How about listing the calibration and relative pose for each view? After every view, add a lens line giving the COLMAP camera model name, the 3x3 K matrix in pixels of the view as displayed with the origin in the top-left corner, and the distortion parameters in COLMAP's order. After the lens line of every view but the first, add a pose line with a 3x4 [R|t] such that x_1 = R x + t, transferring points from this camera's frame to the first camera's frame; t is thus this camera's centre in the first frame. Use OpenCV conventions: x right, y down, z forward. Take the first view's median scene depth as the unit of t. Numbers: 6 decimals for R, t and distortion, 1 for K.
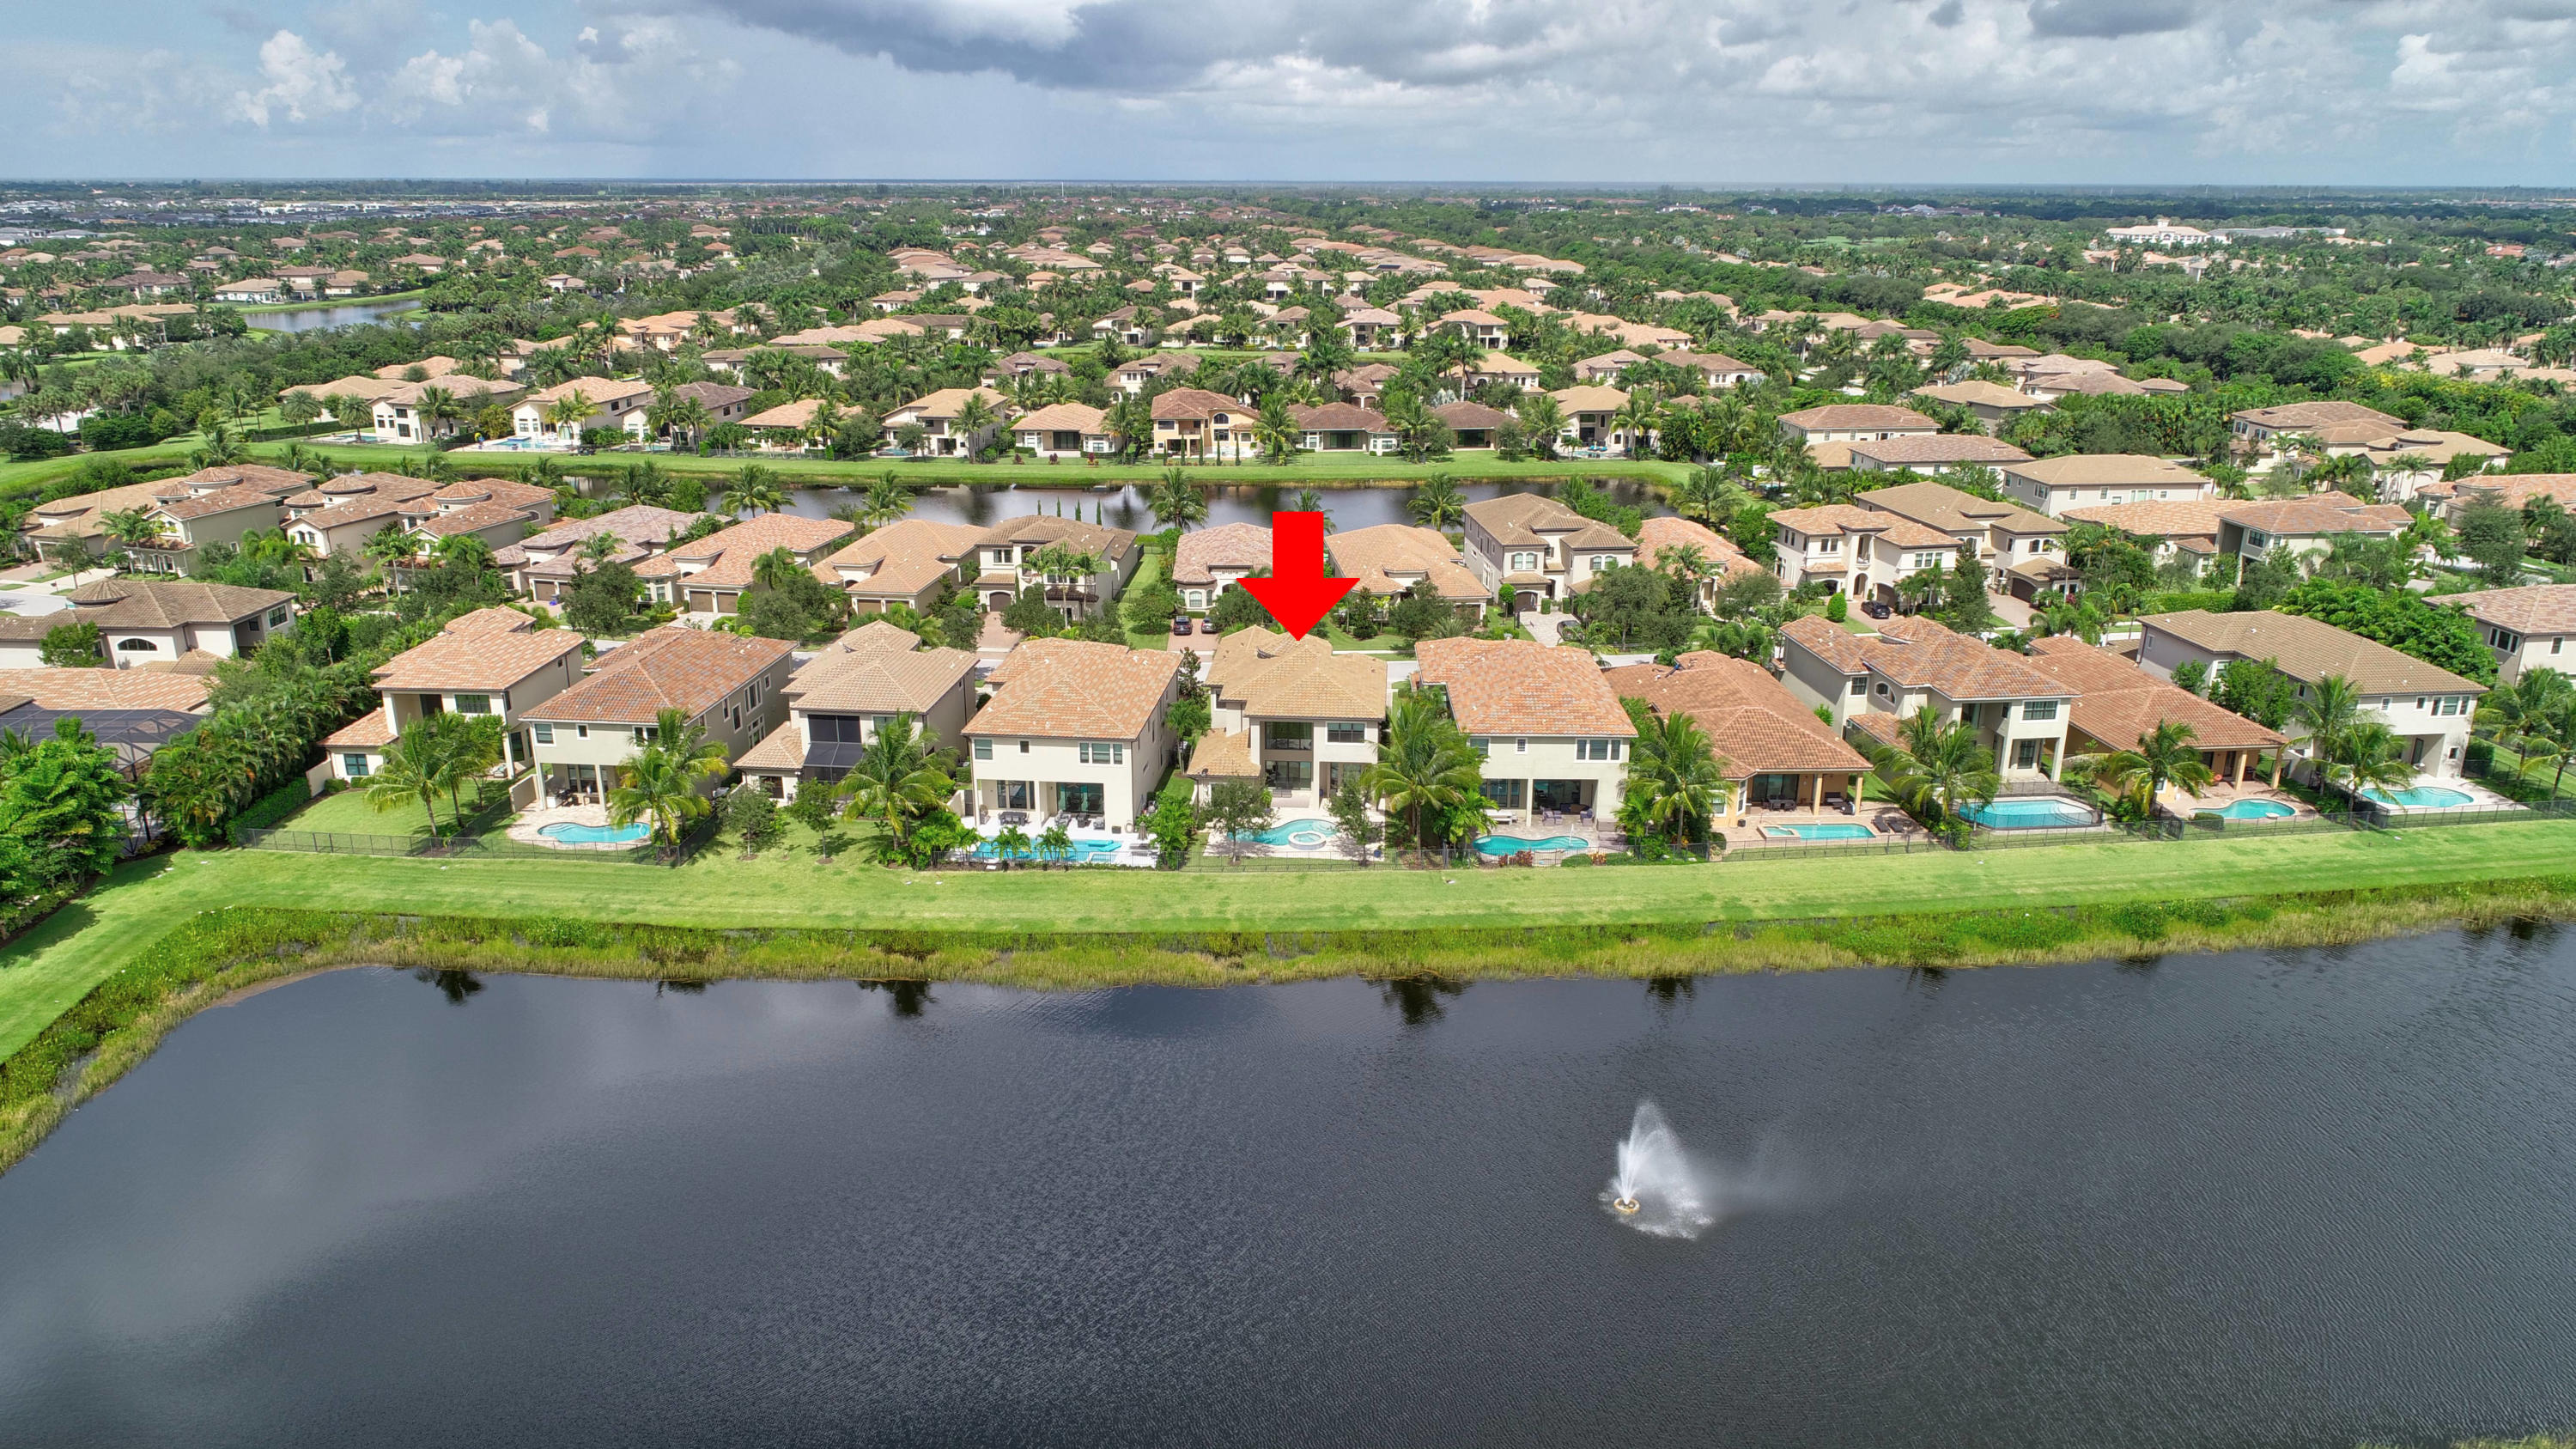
lens RADIAL K [[1718.6, 0, 1288.0], [0, 1718.6, 724.5], [0, 0, 1]] dist [0.001775, -0.003881]
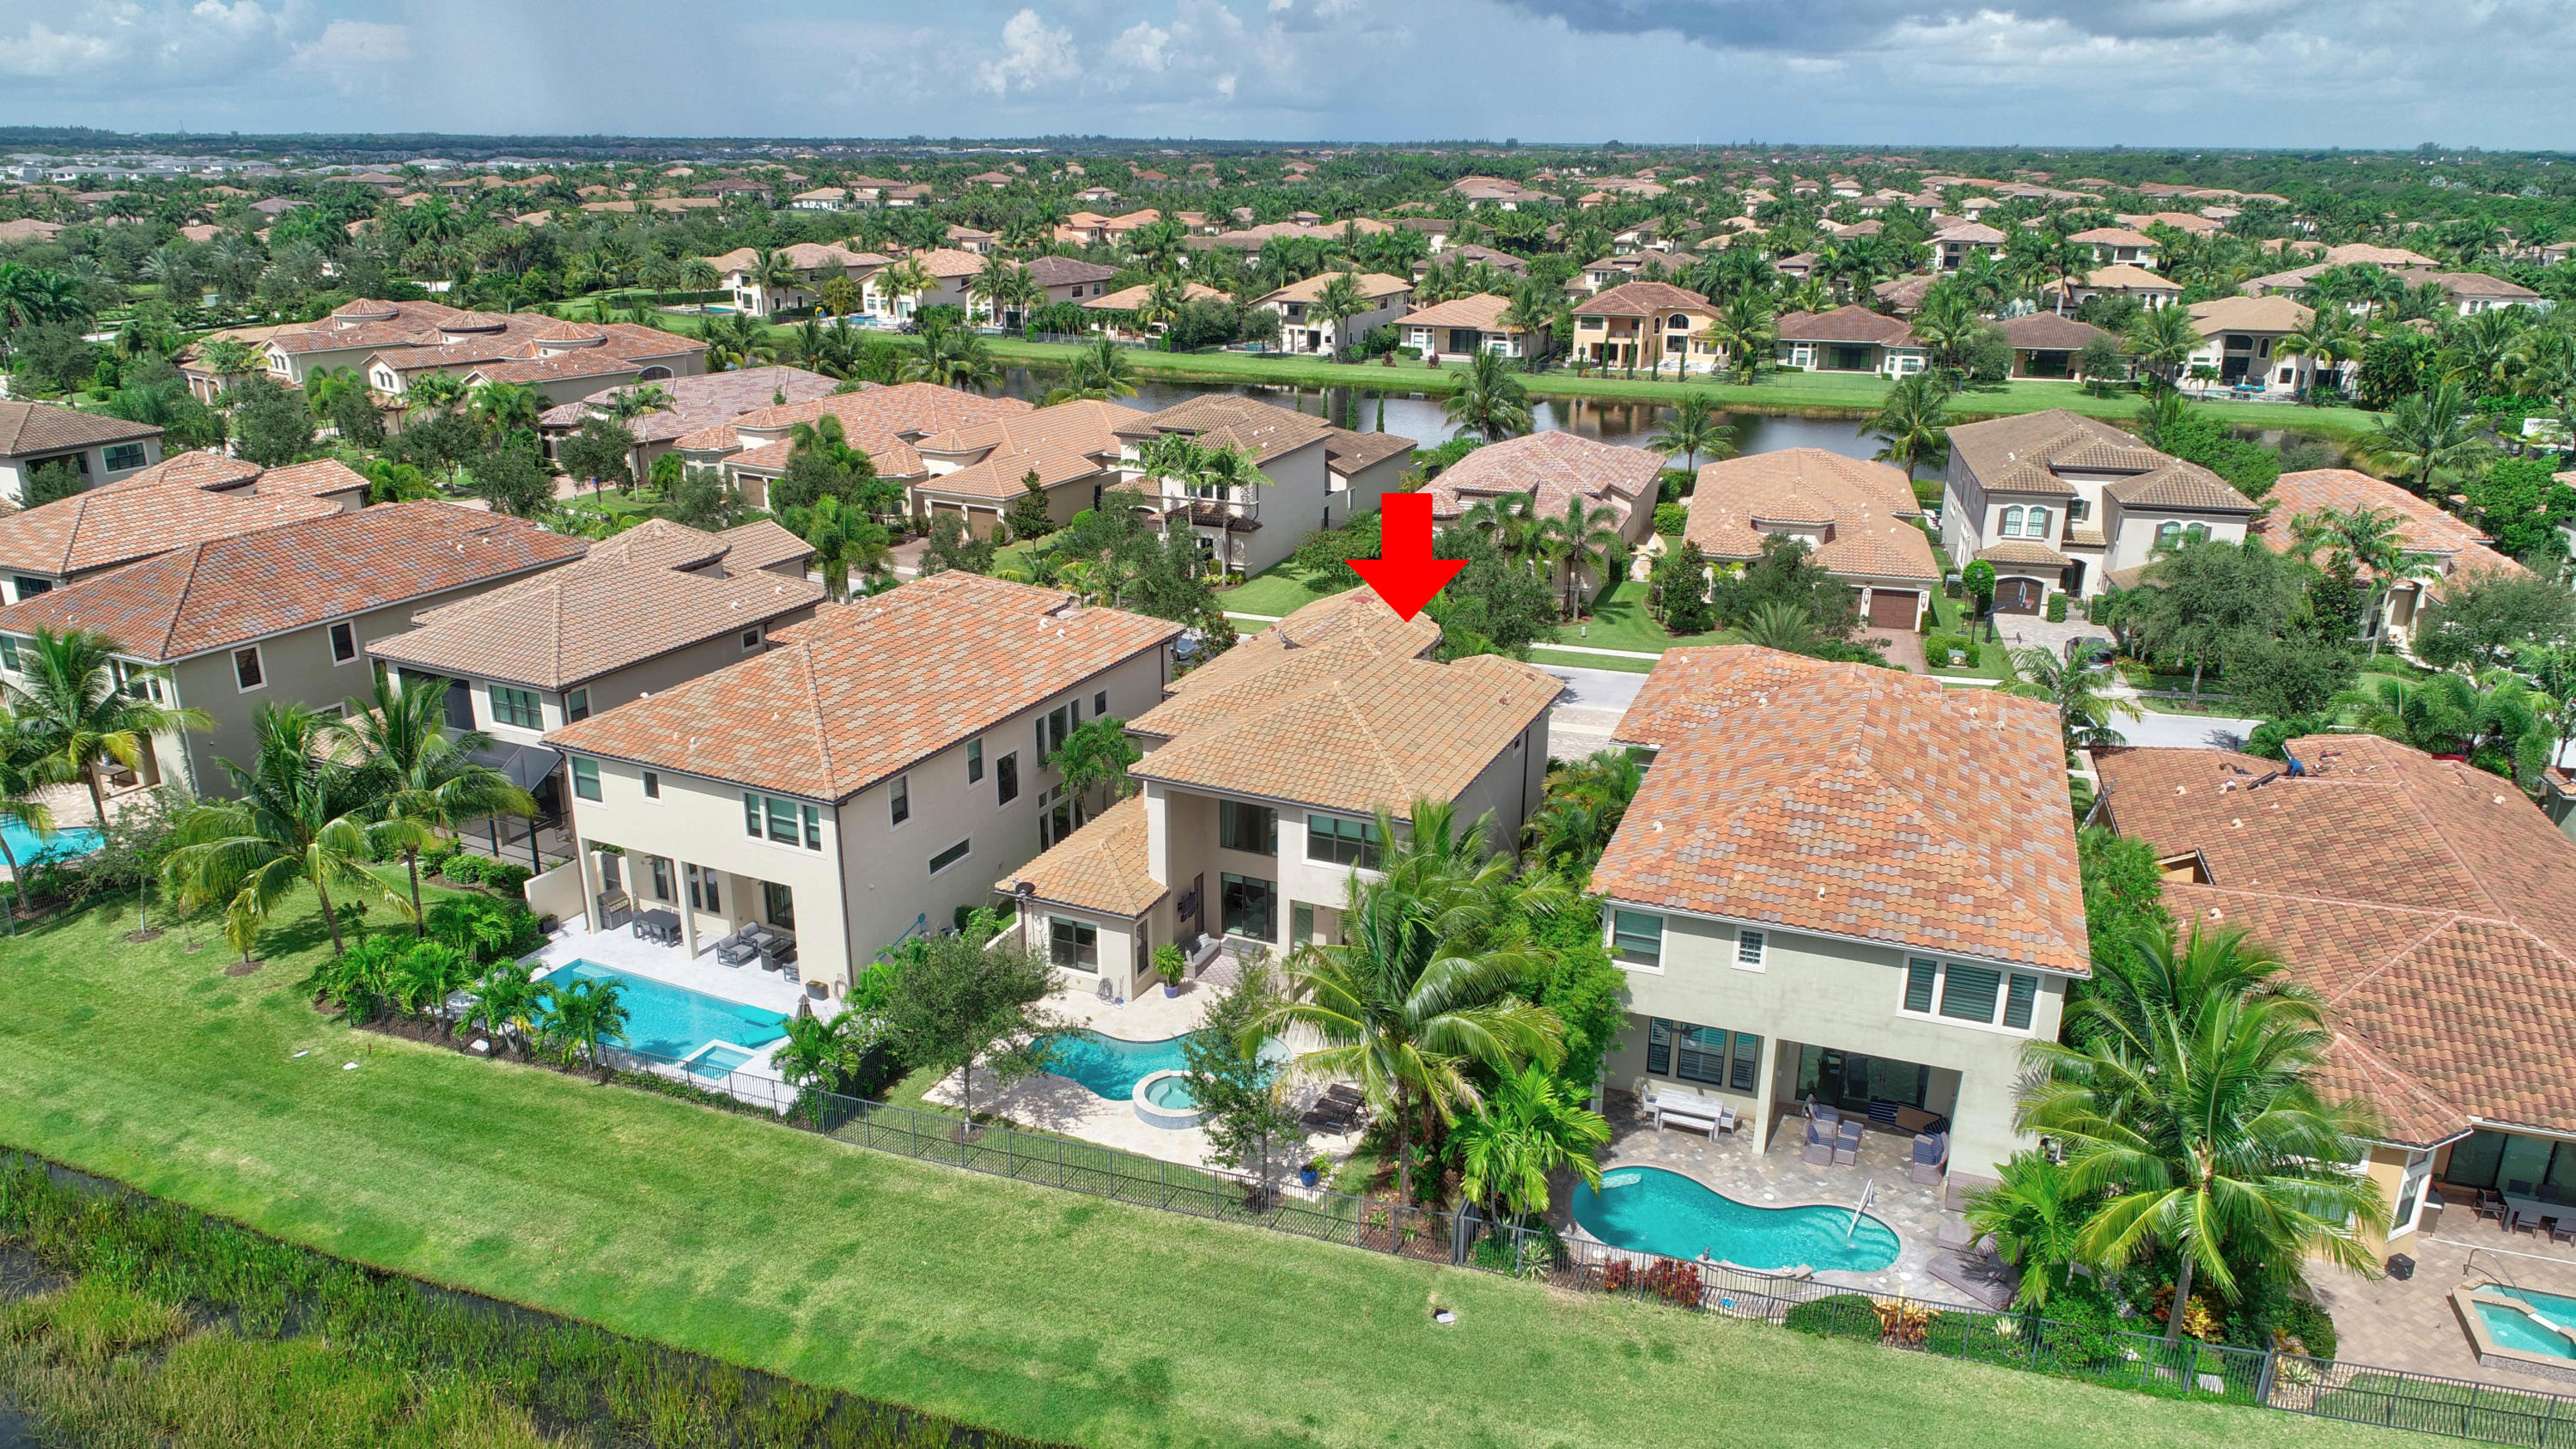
lens RADIAL K [[1718.3, 0, 1288.0], [0, 1718.3, 724.5], [0, 0, 1]] dist [0.001775, -0.003881]
pose [[0.937373, 0.114095, -0.329111, 0.105057], [-0.108063, 0.993469, 0.036625, -0.025634], [0.331141, 0.001233, 0.943581, 0.405439]]
